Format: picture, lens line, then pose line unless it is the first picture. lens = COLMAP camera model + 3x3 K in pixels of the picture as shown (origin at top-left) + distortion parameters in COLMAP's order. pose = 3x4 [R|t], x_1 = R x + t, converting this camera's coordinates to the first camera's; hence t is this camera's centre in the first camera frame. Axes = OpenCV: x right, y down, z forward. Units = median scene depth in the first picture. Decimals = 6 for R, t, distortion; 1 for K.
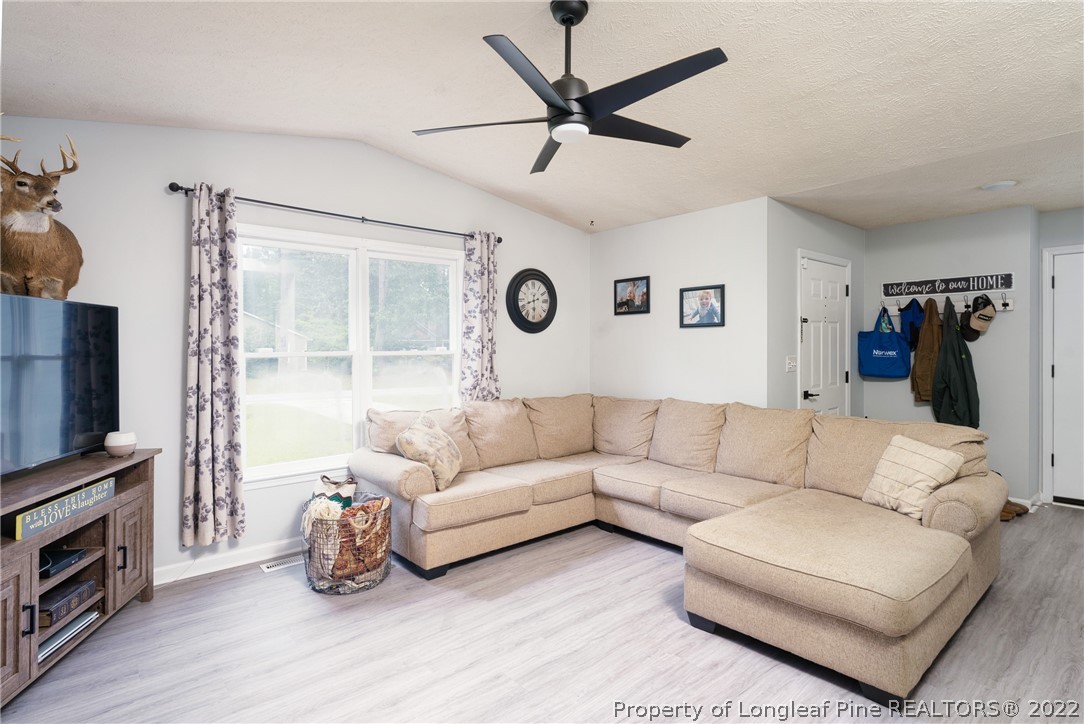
lens RADIAL K [[541.5, 0, 542.0], [0, 541.5, 362.0], [0, 0, 1]] dist [0.000073, 0.000166]
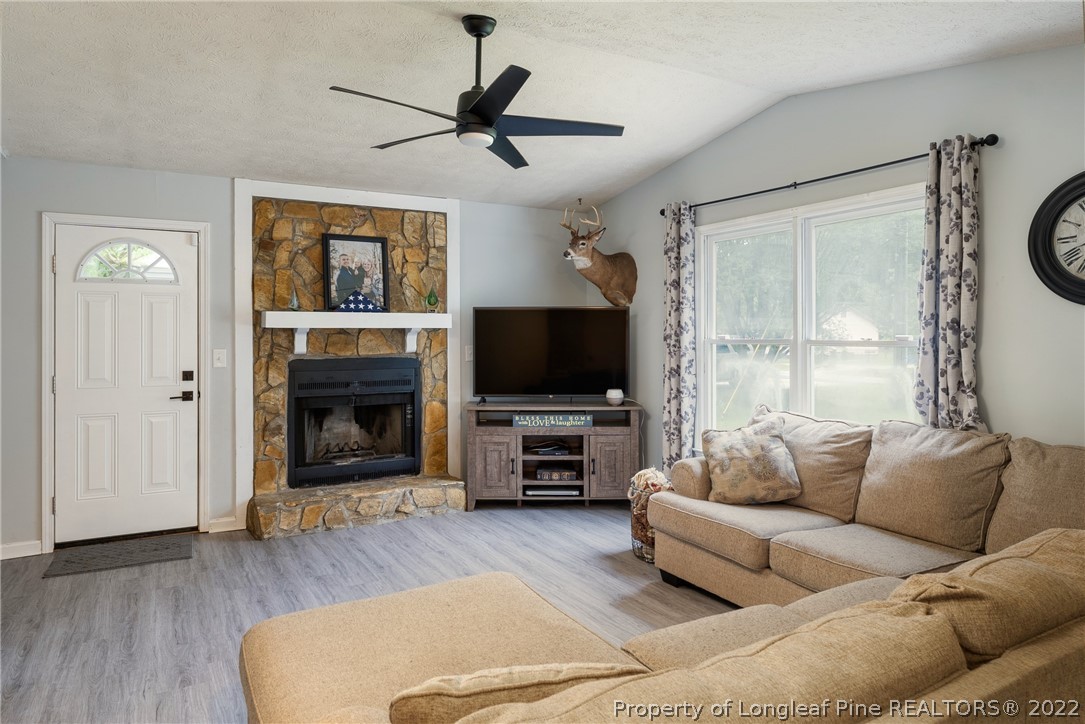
lens RADIAL K [[667.3, 0, 534.6], [0, 667.3, 365.1], [0, 0, 1]] dist [0.001523, 0.000878]
pose [[-0.182990, 0.047790, -0.981953, 0.957038], [-0.033064, 0.997954, 0.054730, -0.030257], [0.982559, 0.042483, -0.181035, 0.973661]]
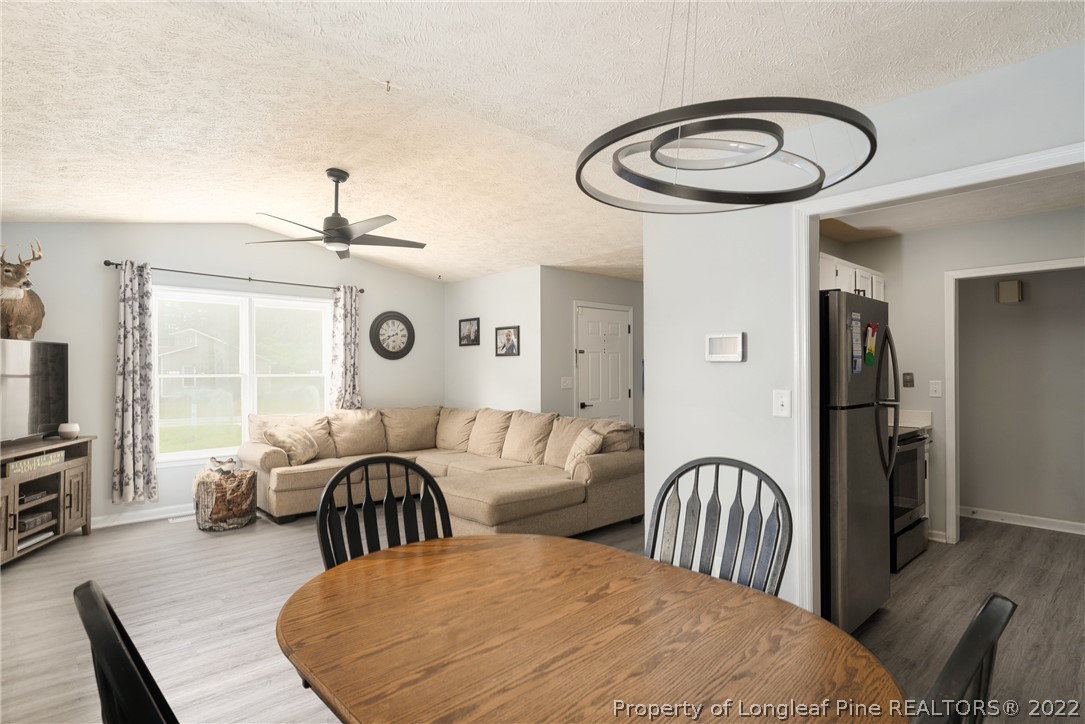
lens RADIAL K [[553.8, 0, 543.9], [0, 553.8, 383.5], [0, 0, 1]] dist [0.001278, -0.000419]
pose [[0.999407, 0.002323, 0.034368, 0.470381], [-0.002187, 0.999990, -0.004003, 0.014293], [-0.034377, 0.003926, 0.999401, -0.566143]]
